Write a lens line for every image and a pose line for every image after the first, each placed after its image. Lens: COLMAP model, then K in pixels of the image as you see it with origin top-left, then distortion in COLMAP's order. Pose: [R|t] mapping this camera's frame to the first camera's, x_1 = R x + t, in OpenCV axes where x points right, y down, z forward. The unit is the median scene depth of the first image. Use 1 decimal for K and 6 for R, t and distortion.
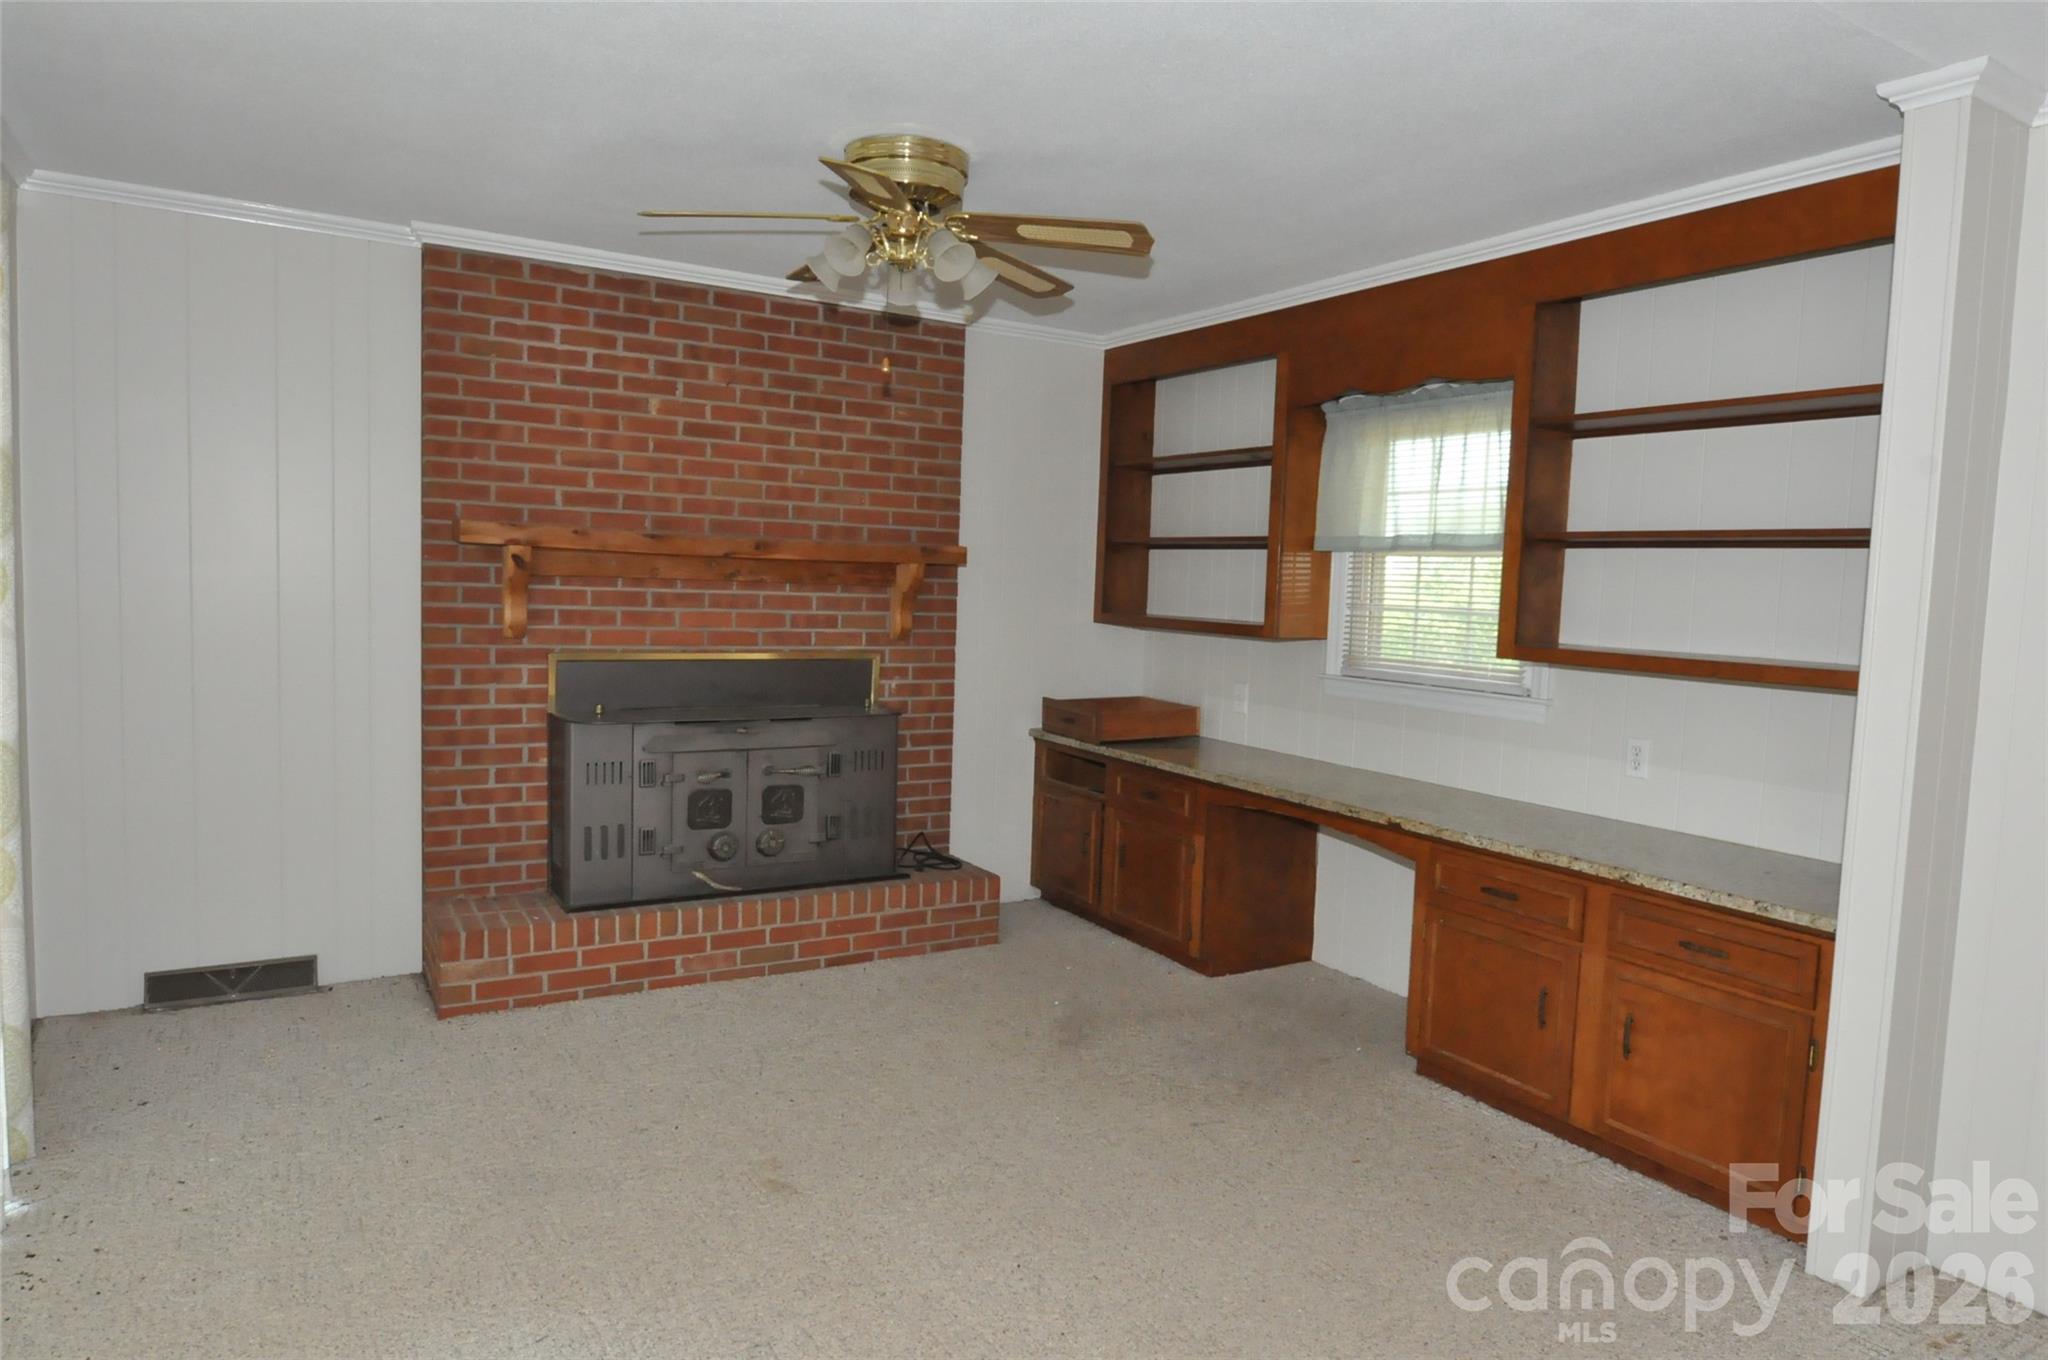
lens RADIAL K [[1248.3, 0, 1024.0], [0, 1248.3, 680.0], [0, 0, 1]] dist [-0.010254, -0.004193]
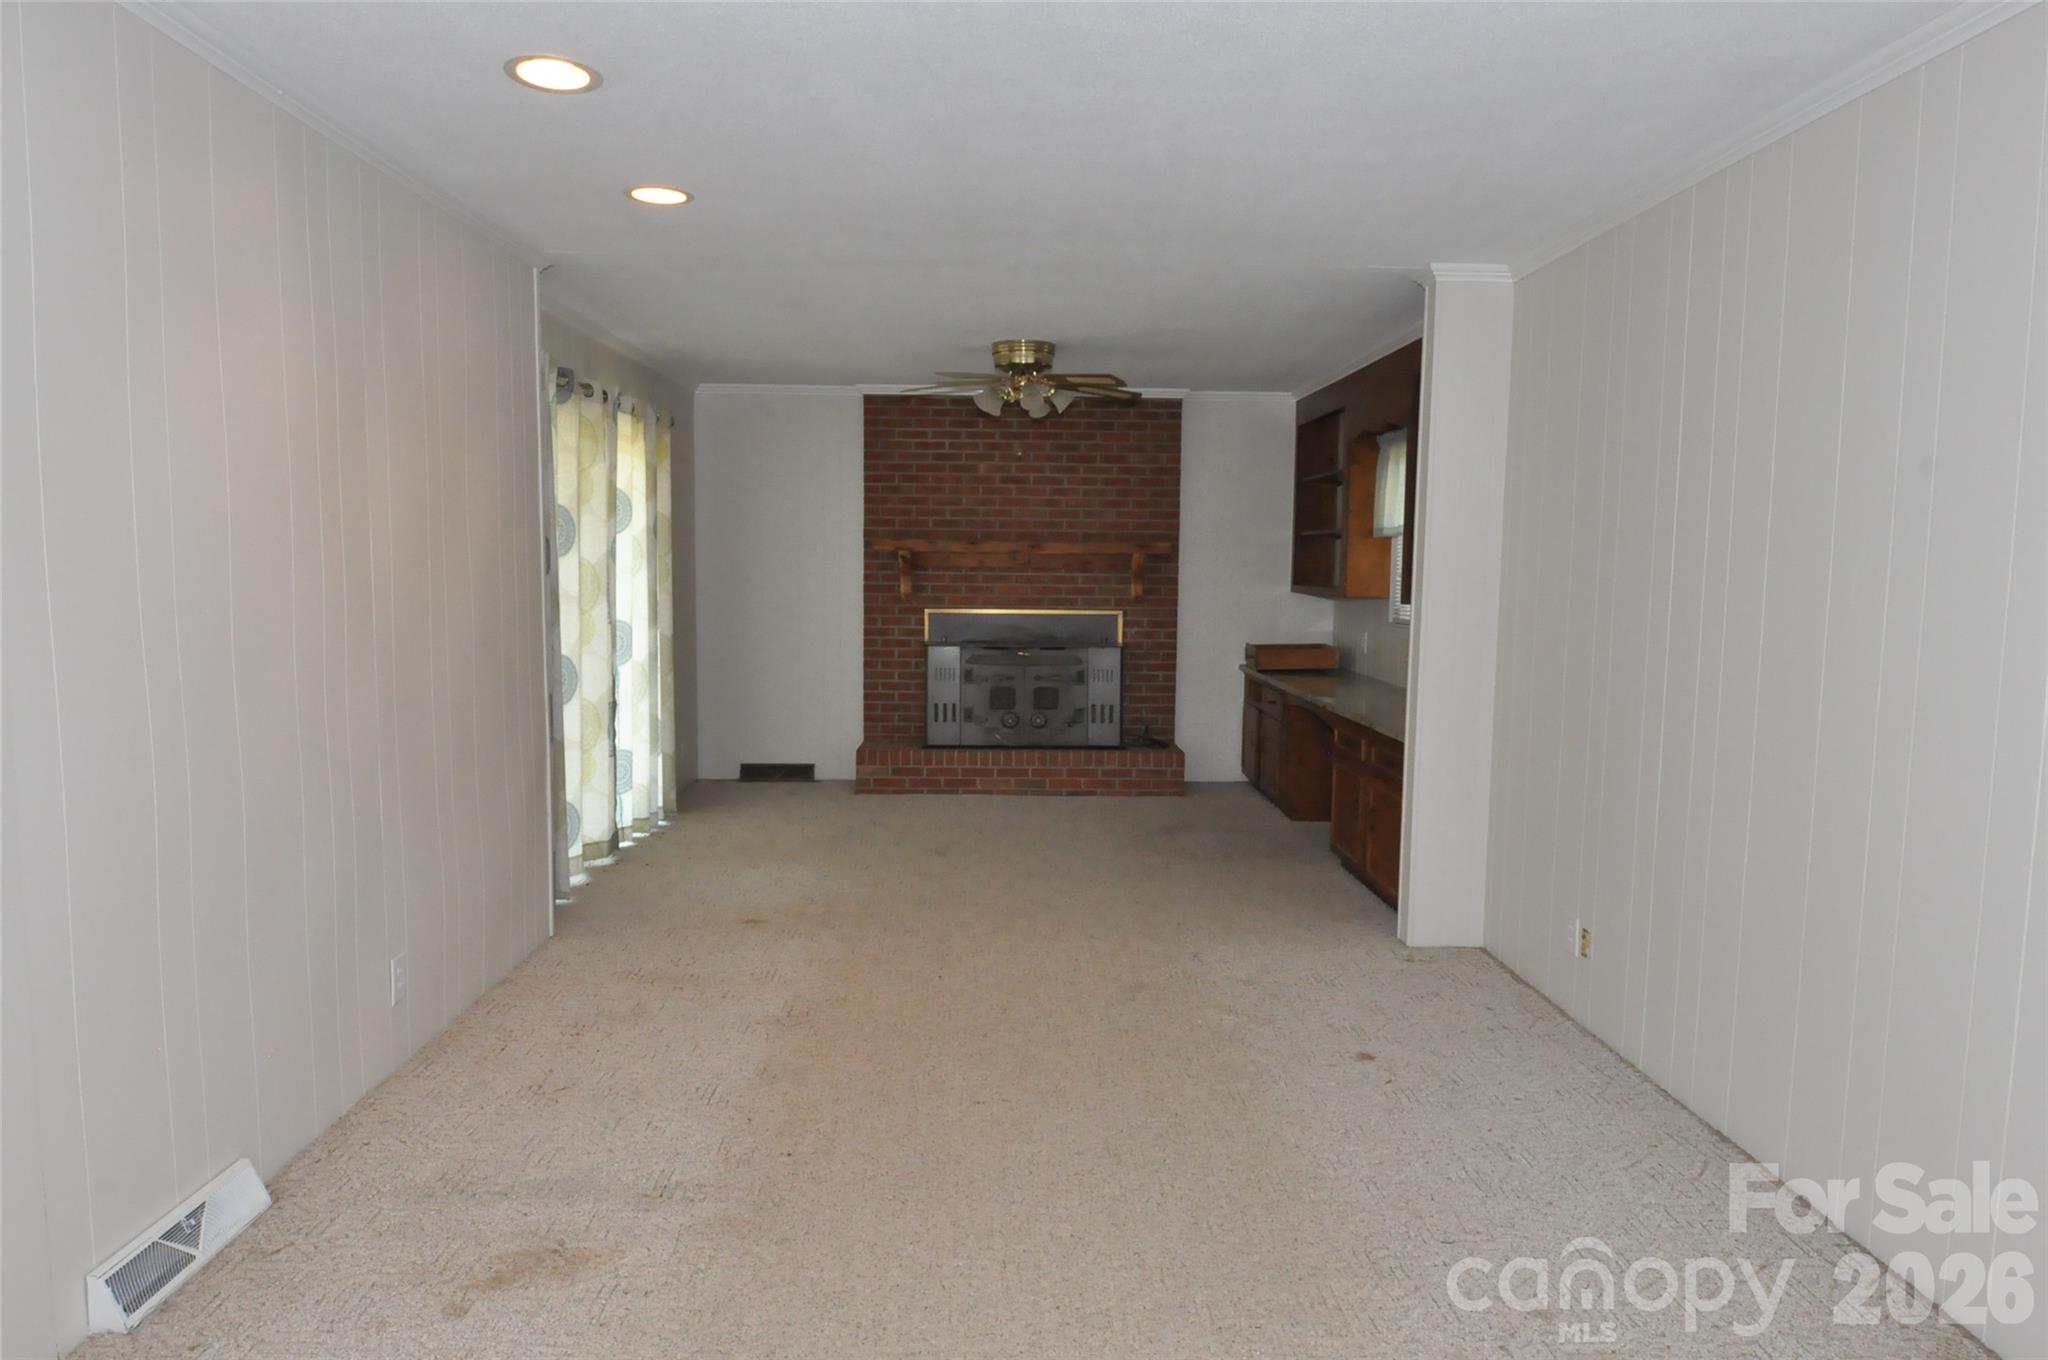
lens RADIAL K [[1248.3, 0, 1024.0], [0, 1248.3, 680.0], [0, 0, 1]] dist [-0.010254, -0.004193]
pose [[0.872306, 0.023523, -0.488394, 0.627340], [-0.019551, 0.999721, 0.013232, 0.054093], [0.488569, -0.001993, 0.872523, -0.511462]]
